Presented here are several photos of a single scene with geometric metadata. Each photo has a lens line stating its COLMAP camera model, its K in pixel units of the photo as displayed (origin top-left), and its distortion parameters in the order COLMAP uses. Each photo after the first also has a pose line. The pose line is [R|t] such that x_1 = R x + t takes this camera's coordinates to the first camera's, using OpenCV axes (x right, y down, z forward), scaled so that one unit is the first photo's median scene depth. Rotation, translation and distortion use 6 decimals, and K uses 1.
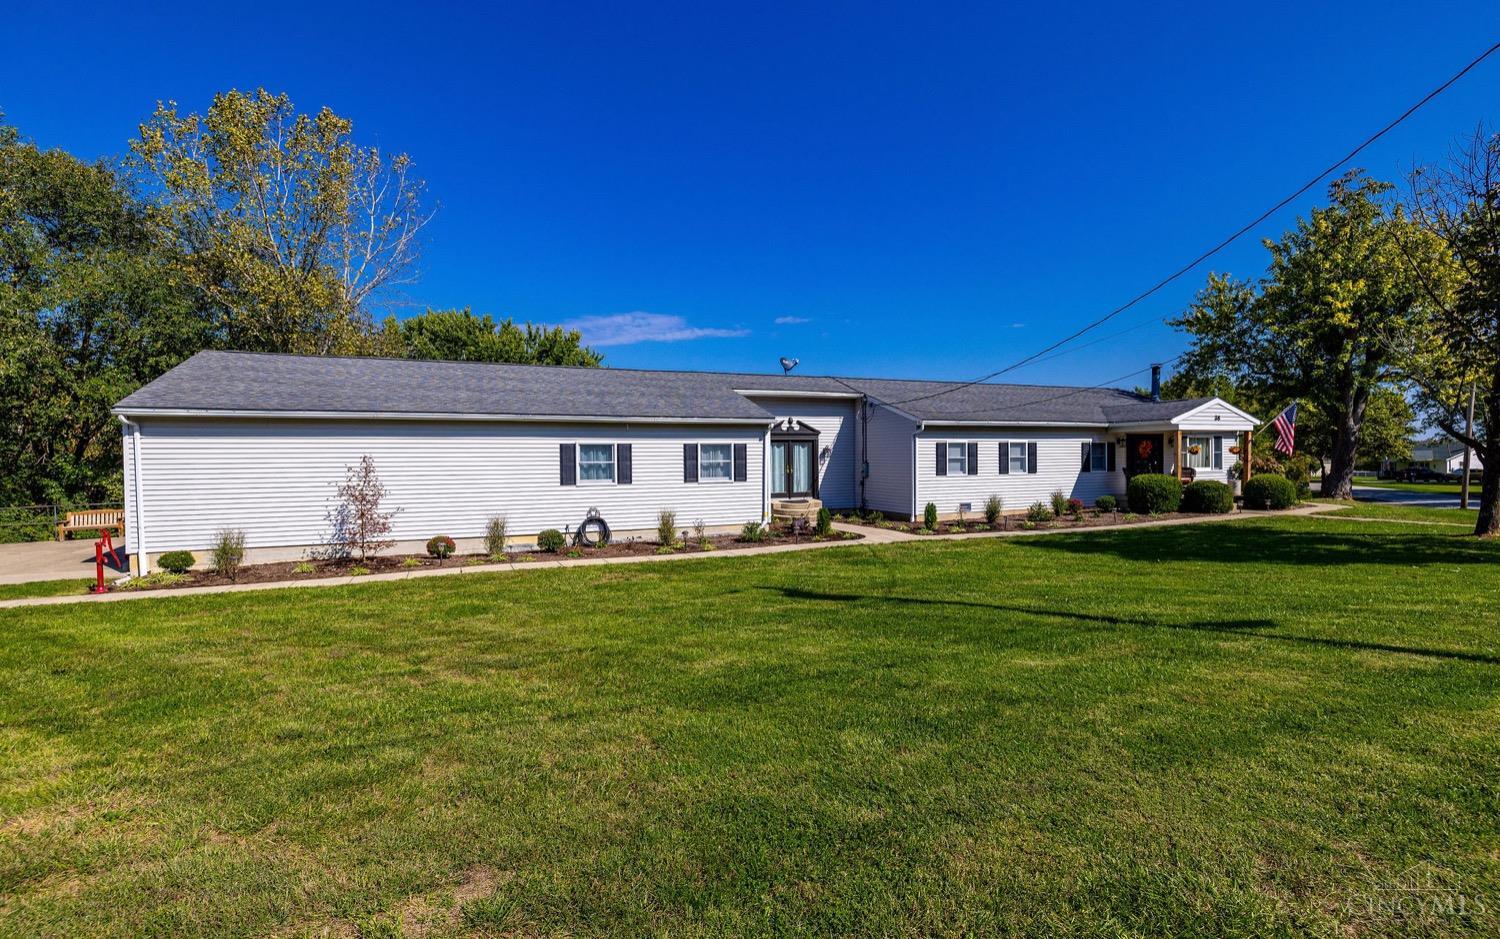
lens RADIAL K [[717.2, 0, 749.7], [0, 717.2, 470.7], [0, 0, 1]] dist [0.000444, 0.000049]
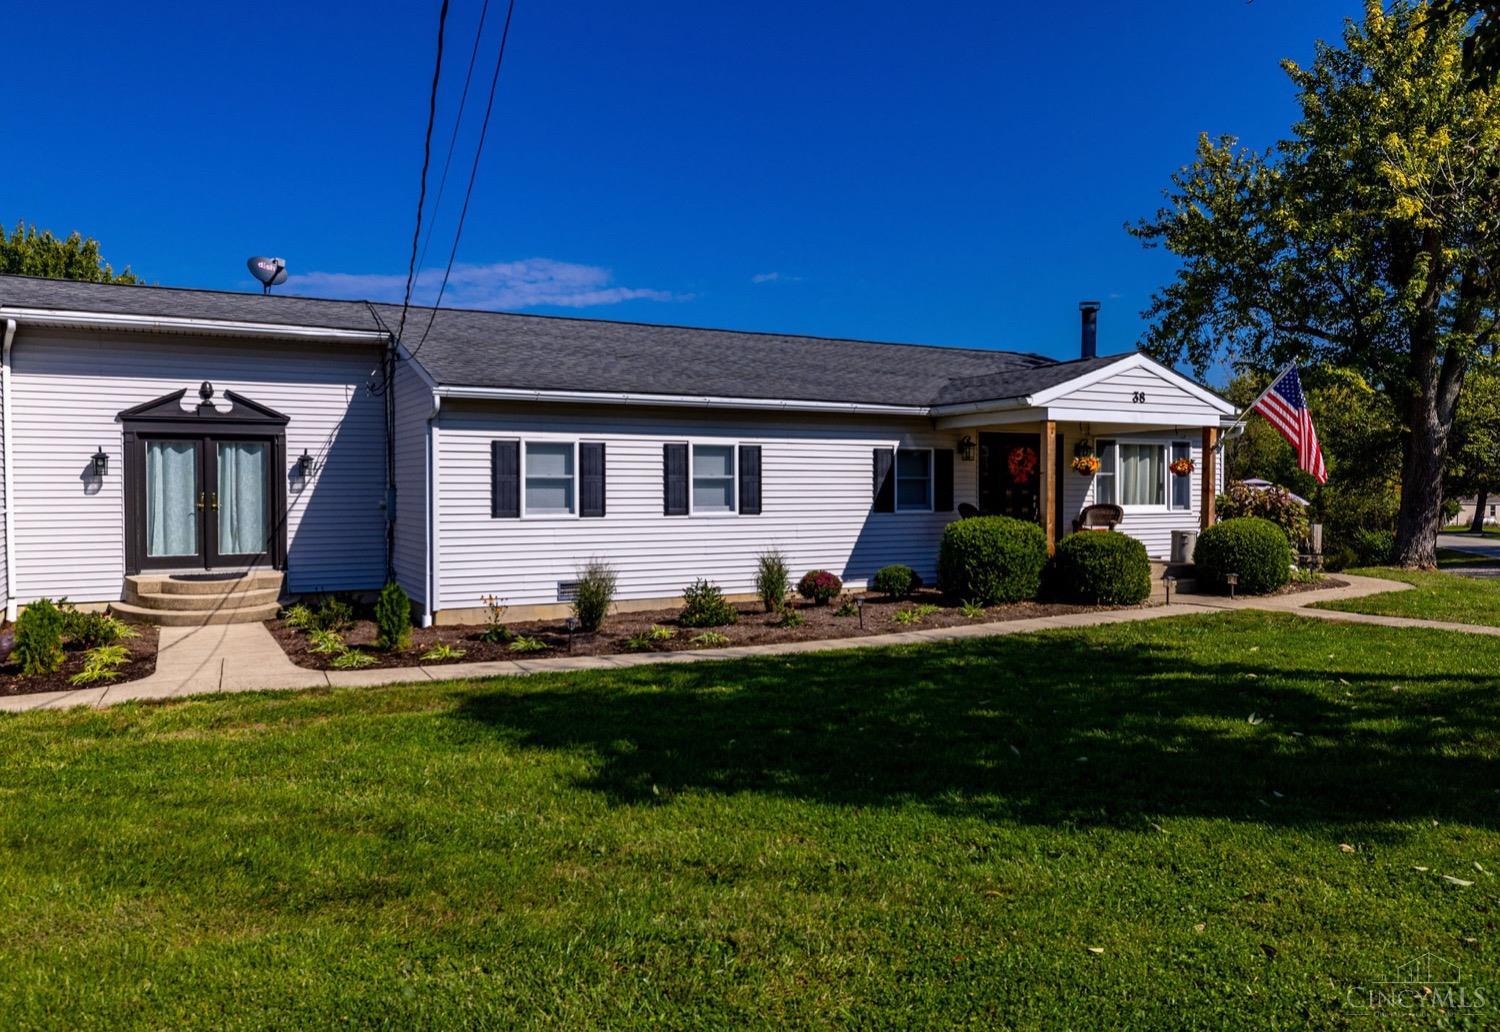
lens RADIAL K [[1139.4, 0, 750.2], [0, 1139.4, 517.5], [0, 0, 1]] dist [-0.011383, 0.002143]
pose [[0.995029, 0.004803, 0.099474, 0.310980], [-0.005123, 0.999982, 0.002963, 0.003624], [-0.099458, -0.003458, 0.995036, 0.276723]]
